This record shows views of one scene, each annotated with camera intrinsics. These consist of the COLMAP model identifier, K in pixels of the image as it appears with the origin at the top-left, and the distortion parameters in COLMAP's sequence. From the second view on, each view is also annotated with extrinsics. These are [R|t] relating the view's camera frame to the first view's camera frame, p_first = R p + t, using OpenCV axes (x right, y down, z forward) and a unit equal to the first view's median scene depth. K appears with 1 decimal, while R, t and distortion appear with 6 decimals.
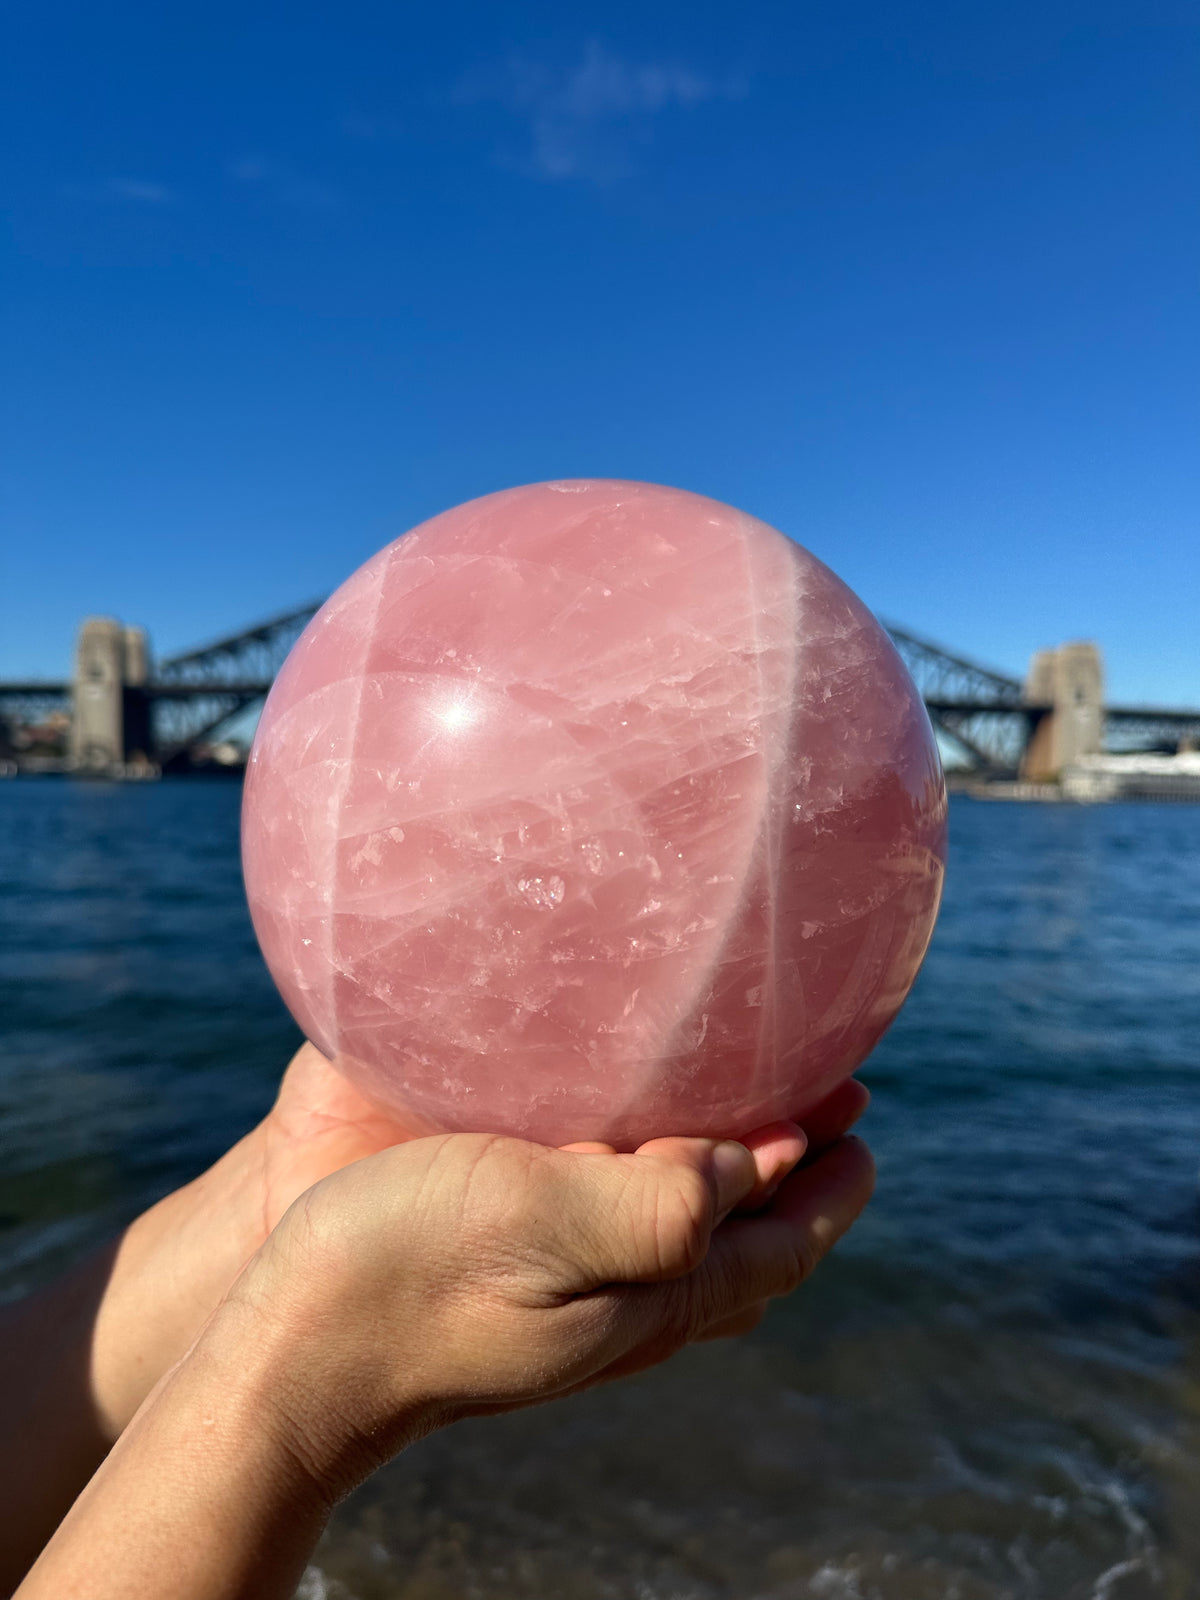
lens RADIAL K [[1315.7, 0, 600.4], [0, 1315.7, 795.7], [0, 0, 1]] dist [-0.049246, -0.019457]
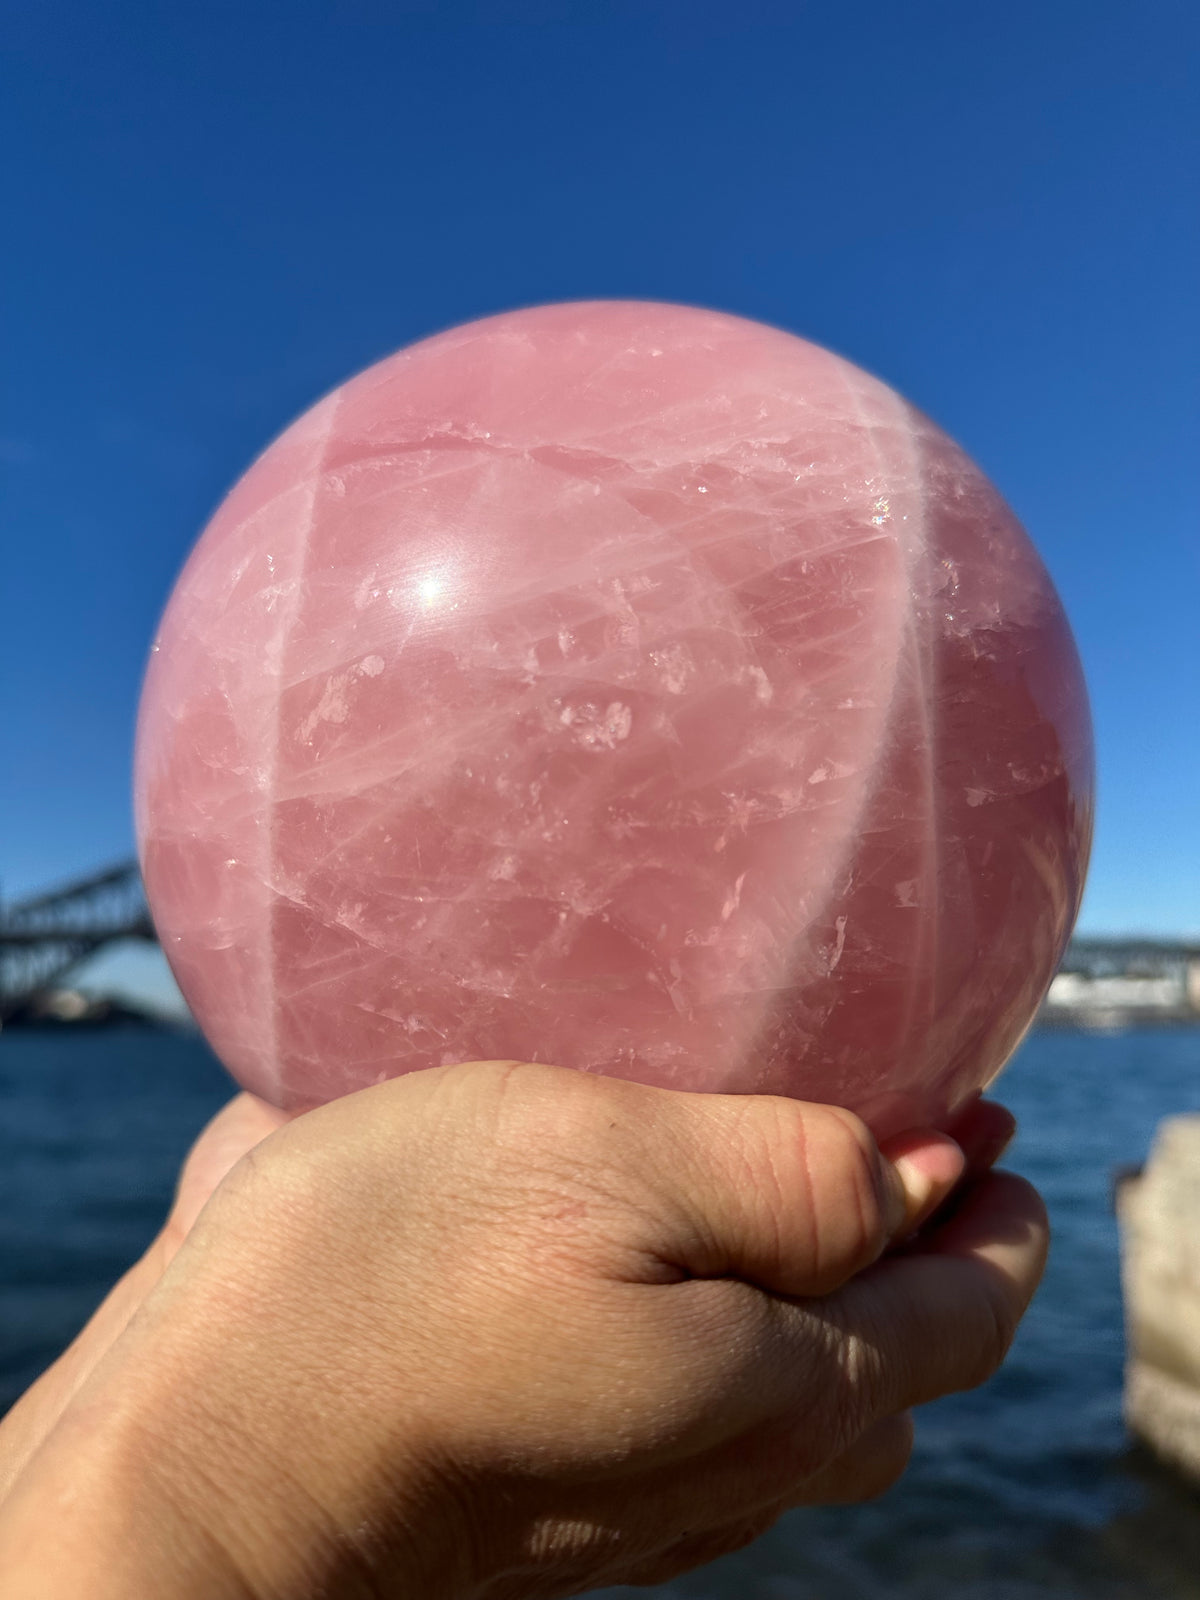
lens RADIAL K [[1315.7, 0, 568.2], [0, 1315.7, 833.0], [0, 0, 1]] dist [-0.049246, -0.019457]
pose [[0.997439, -0.030301, 0.064794, -0.100505], [0.040986, 0.984500, -0.170531, 0.232374], [-0.058622, 0.172750, 0.983220, 0.345003]]
